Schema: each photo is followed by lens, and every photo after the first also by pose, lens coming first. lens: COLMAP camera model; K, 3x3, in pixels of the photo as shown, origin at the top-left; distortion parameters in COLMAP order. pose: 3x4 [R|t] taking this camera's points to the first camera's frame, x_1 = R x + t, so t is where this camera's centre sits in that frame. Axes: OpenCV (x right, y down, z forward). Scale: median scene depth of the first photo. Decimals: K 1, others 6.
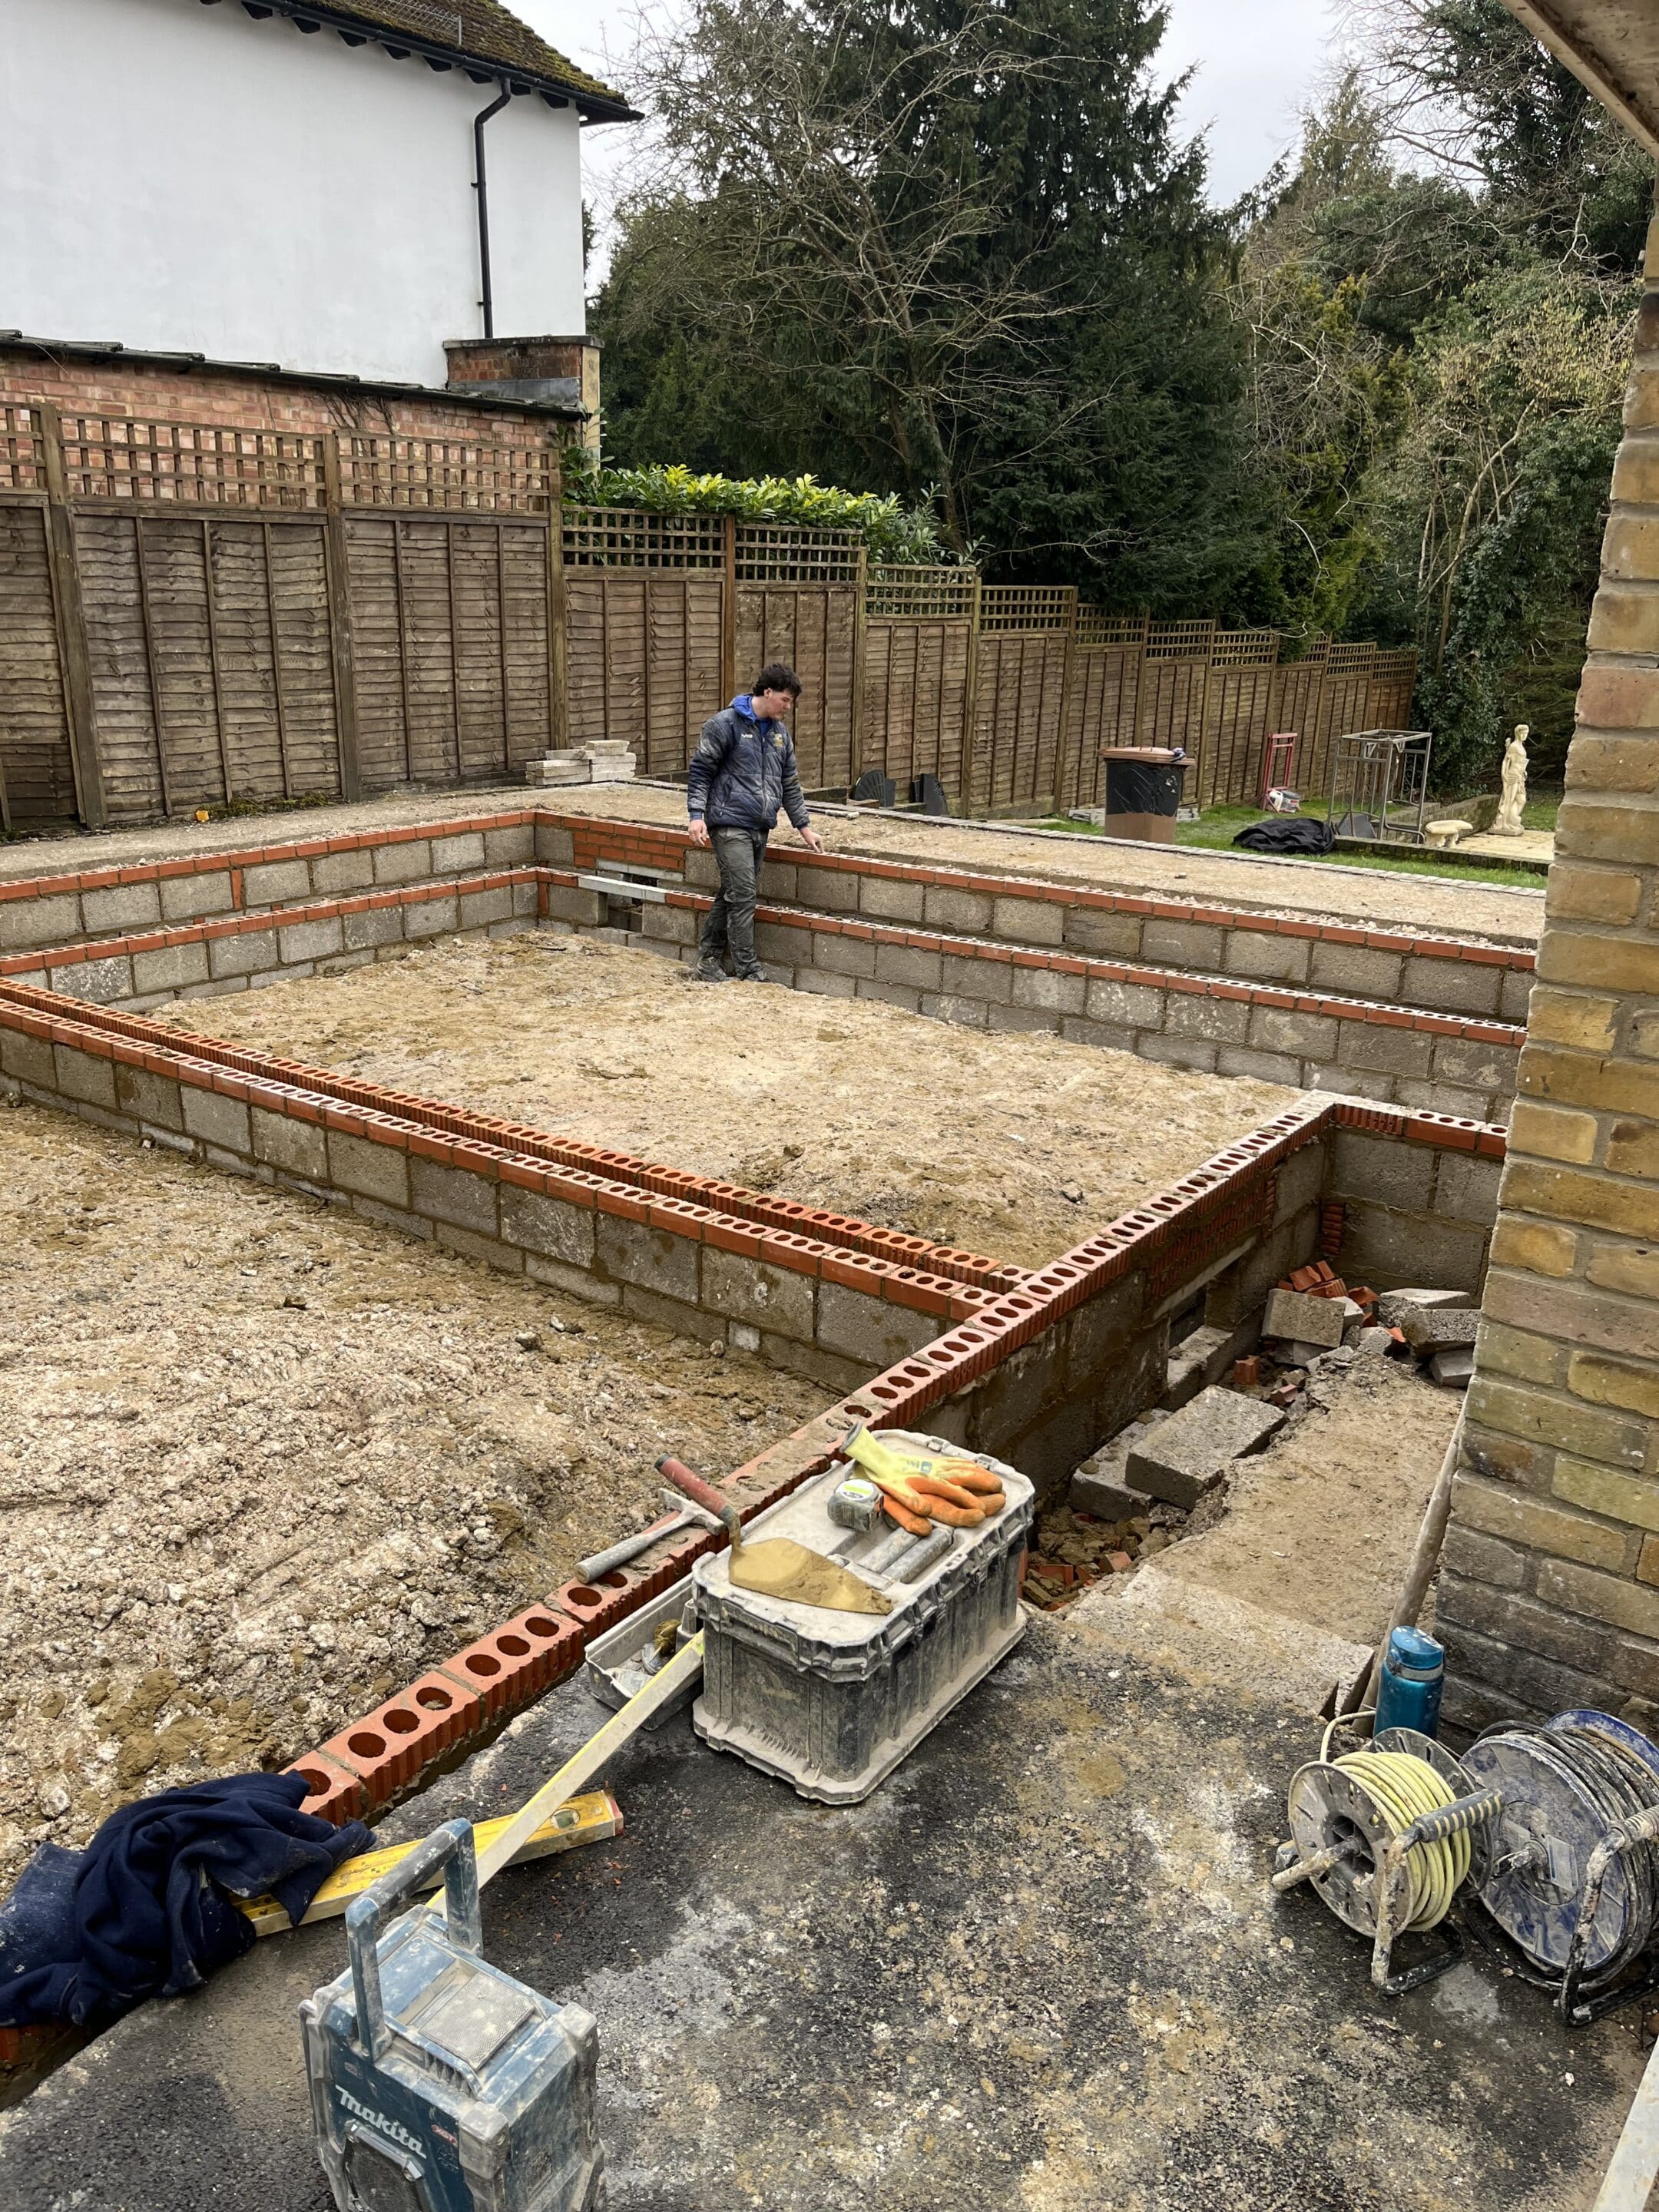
lens RADIAL K [[1666.8, 0, 836.2], [0, 1666.8, 1109.9], [0, 0, 1]] dist [0.054205, -0.072653]
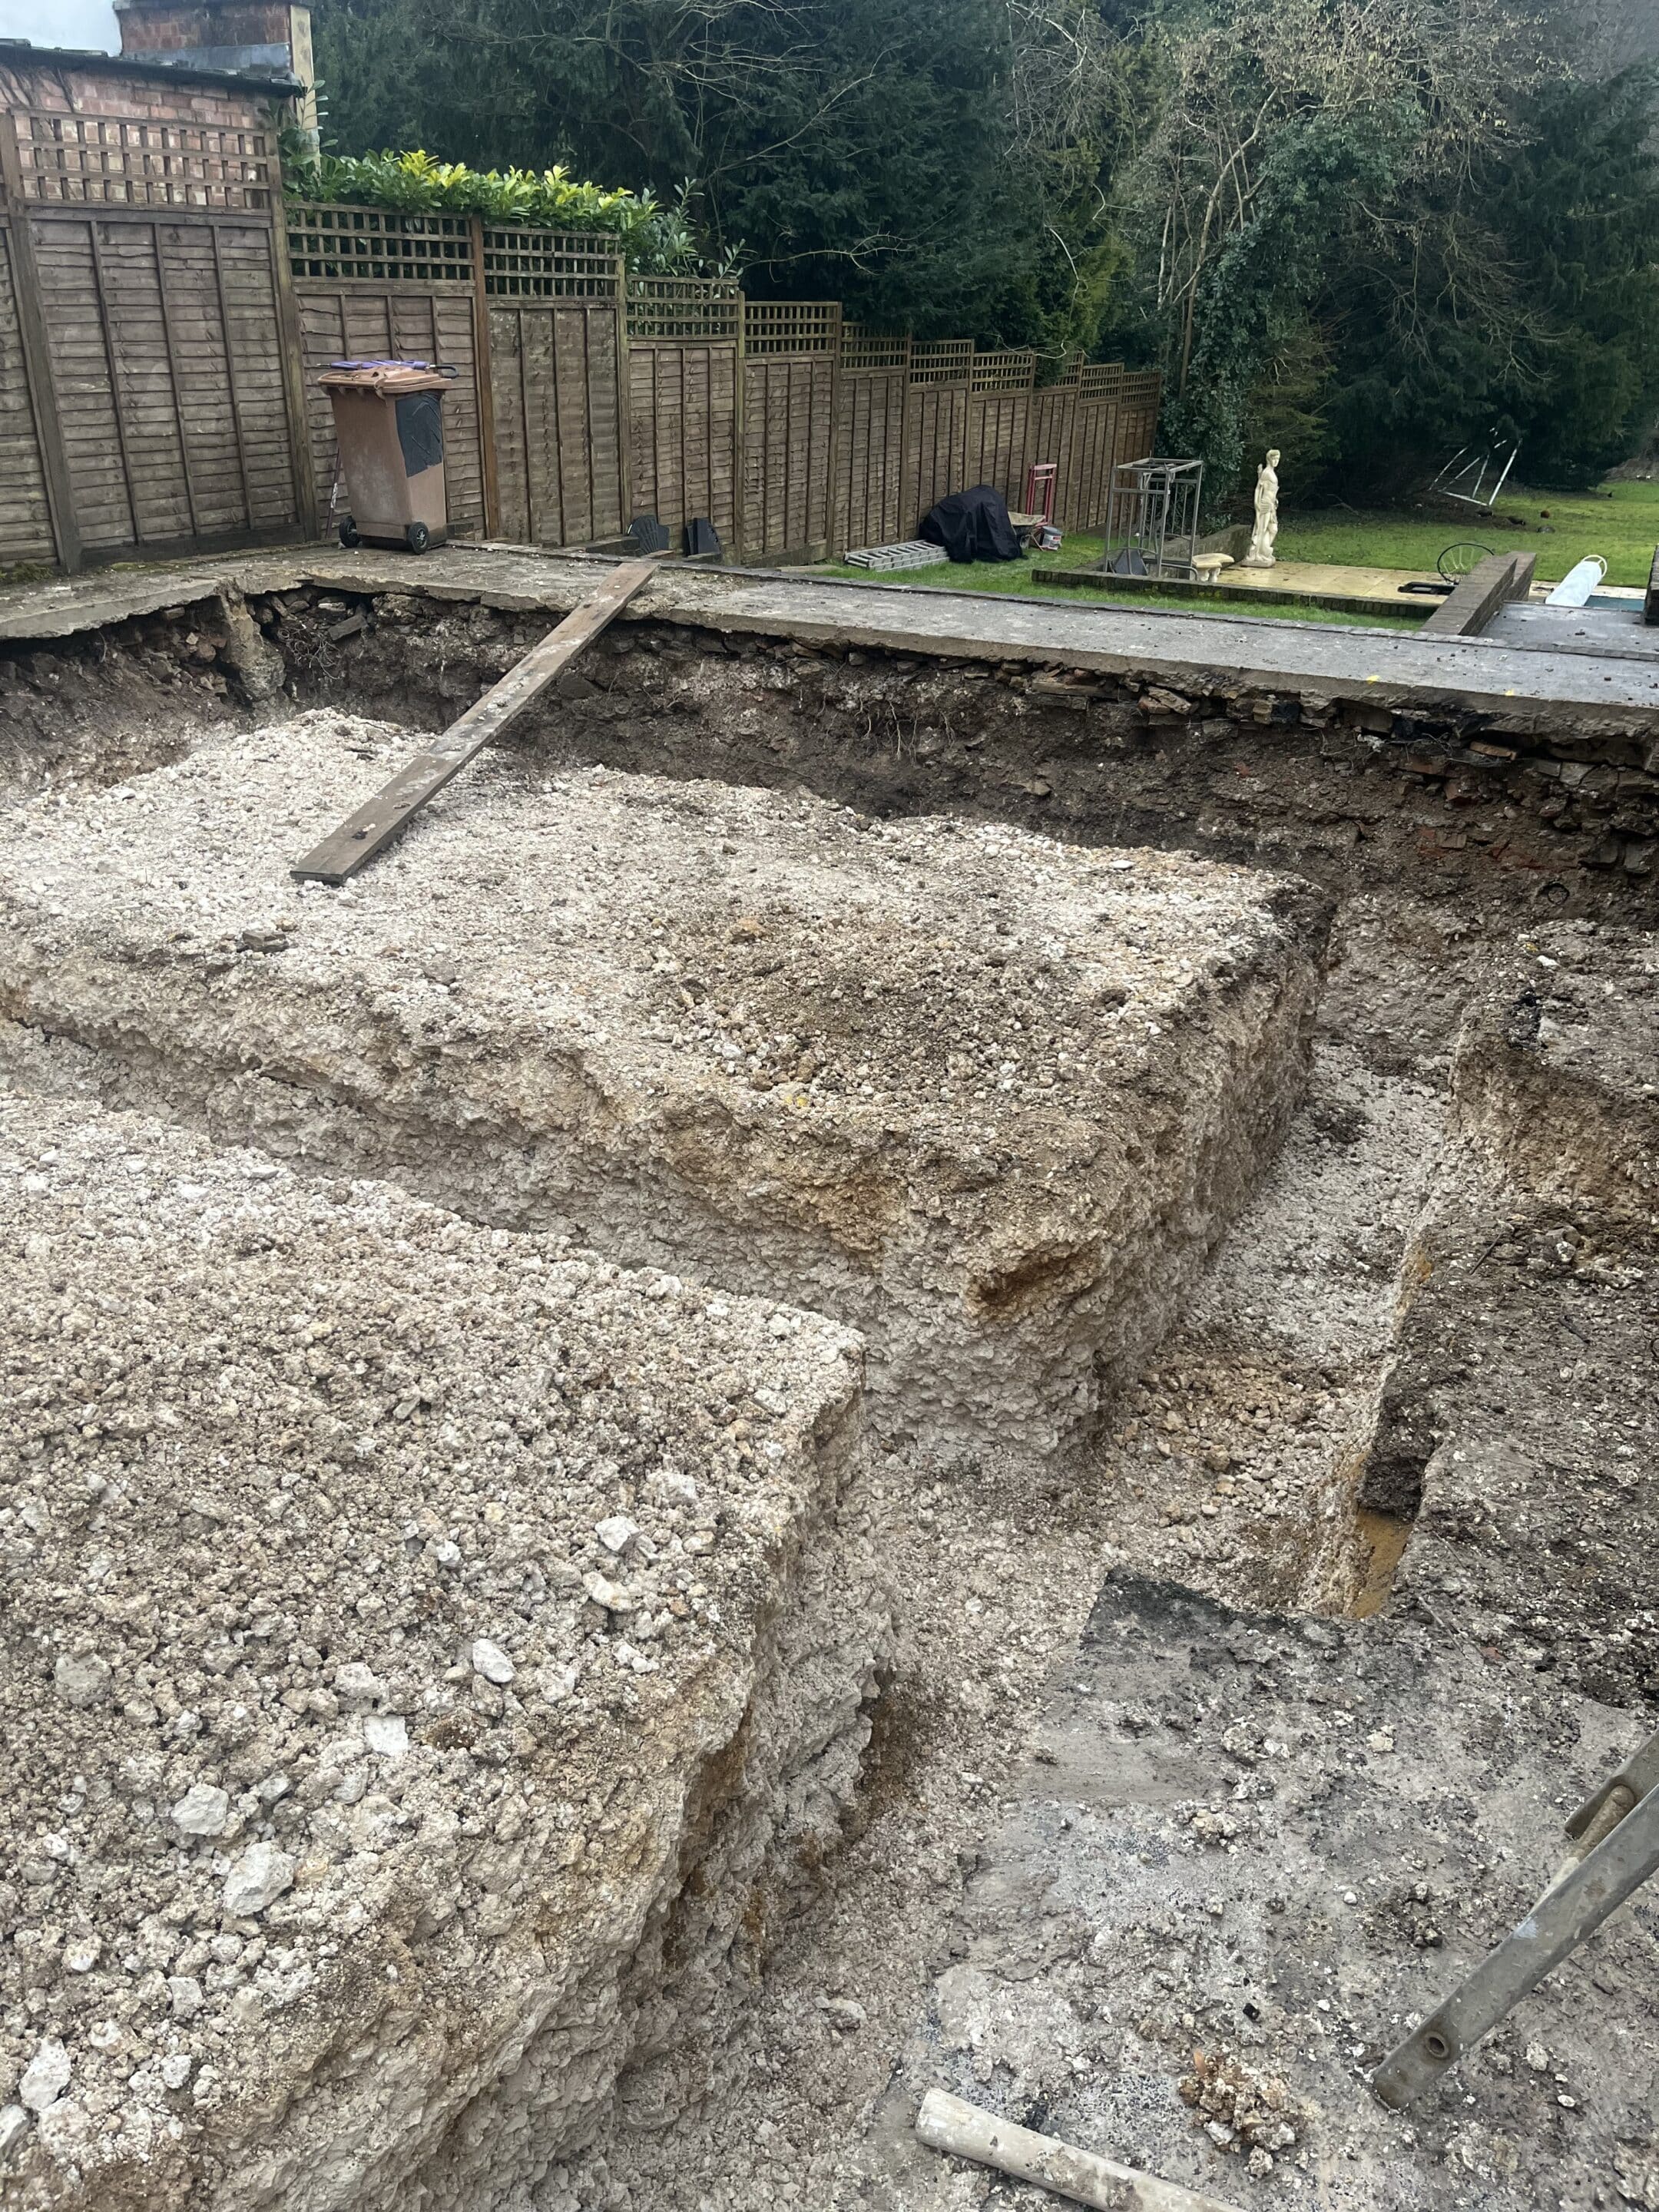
lens RADIAL K [[1666.8, 0, 808.6], [0, 1666.8, 1094.4], [0, 0, 1]] dist [0.054205, -0.072653]
pose [[0.985957, -0.077661, 0.147842, -0.069241], [0.057021, 0.988641, 0.139057, -0.021234], [-0.156962, -0.128674, 0.979186, 0.079567]]
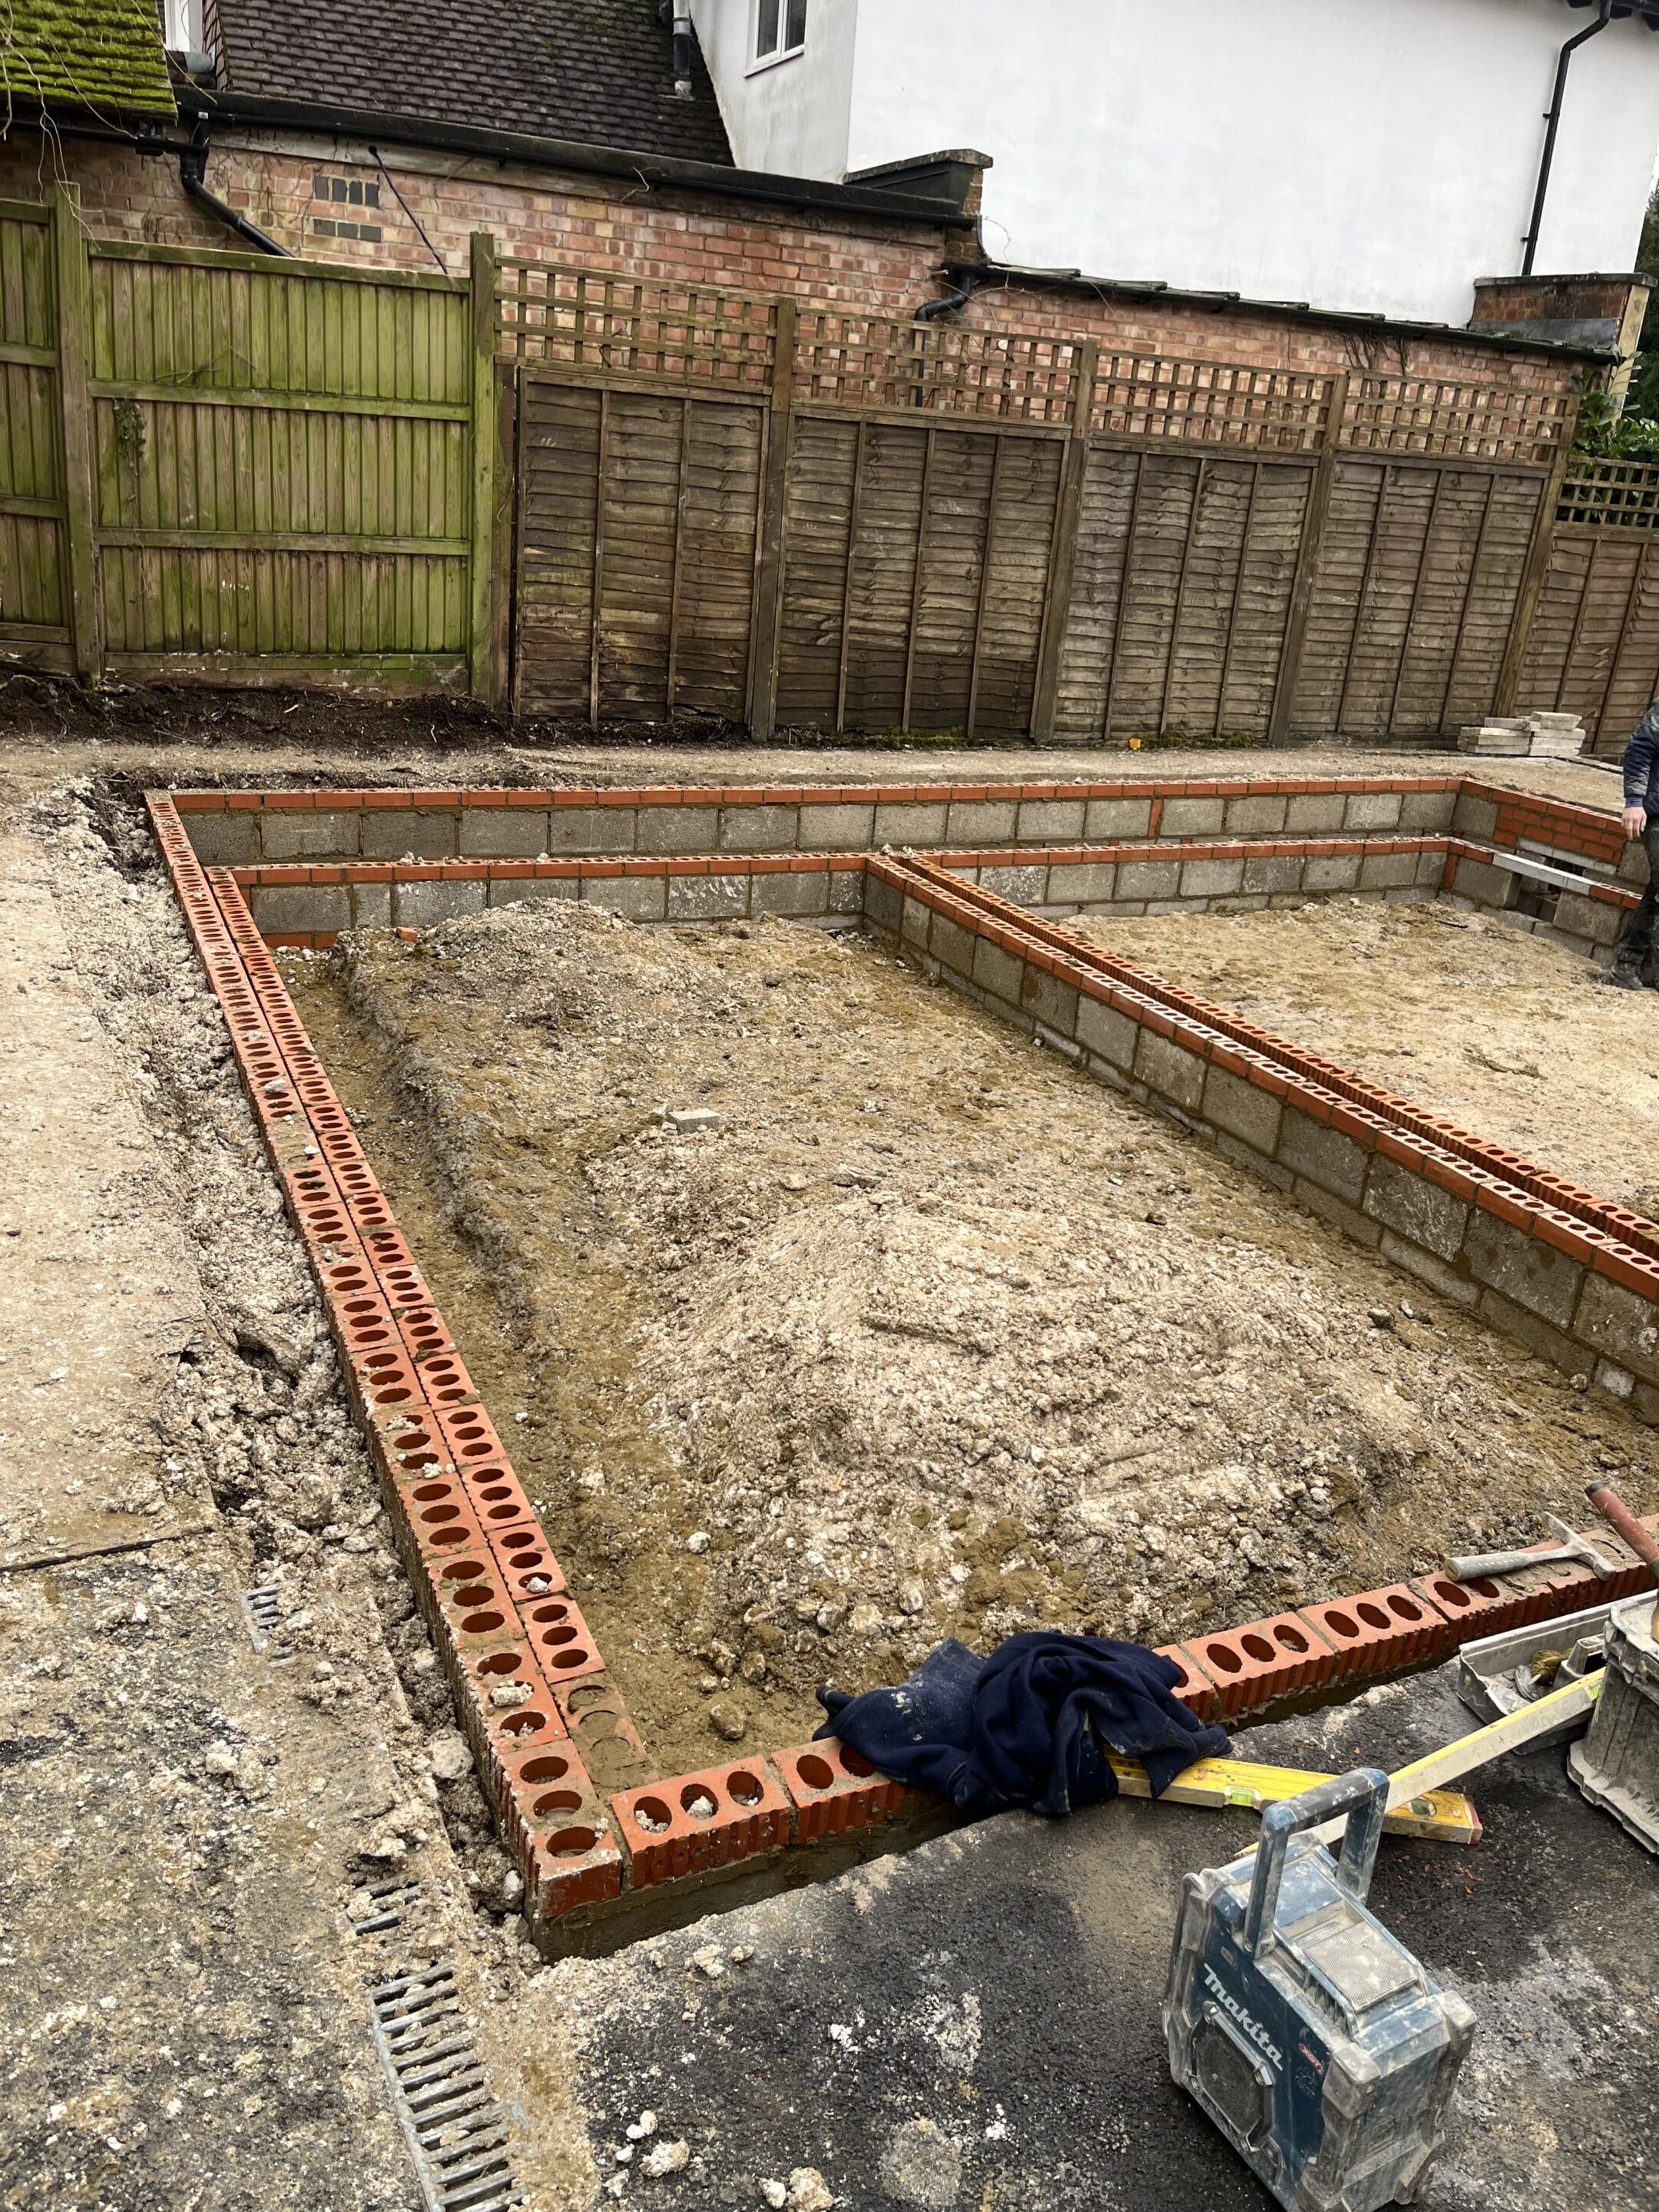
lens RADIAL K [[1666.8, 0, 833.3], [0, 1666.8, 1115.3], [0, 0, 1]] dist [0.054205, -0.072653]
pose [[0.867772, 0.219557, -0.445833, -0.023014], [-0.205301, 0.975363, 0.080733, 0.004270], [0.452575, 0.021472, 0.891468, -0.007948]]
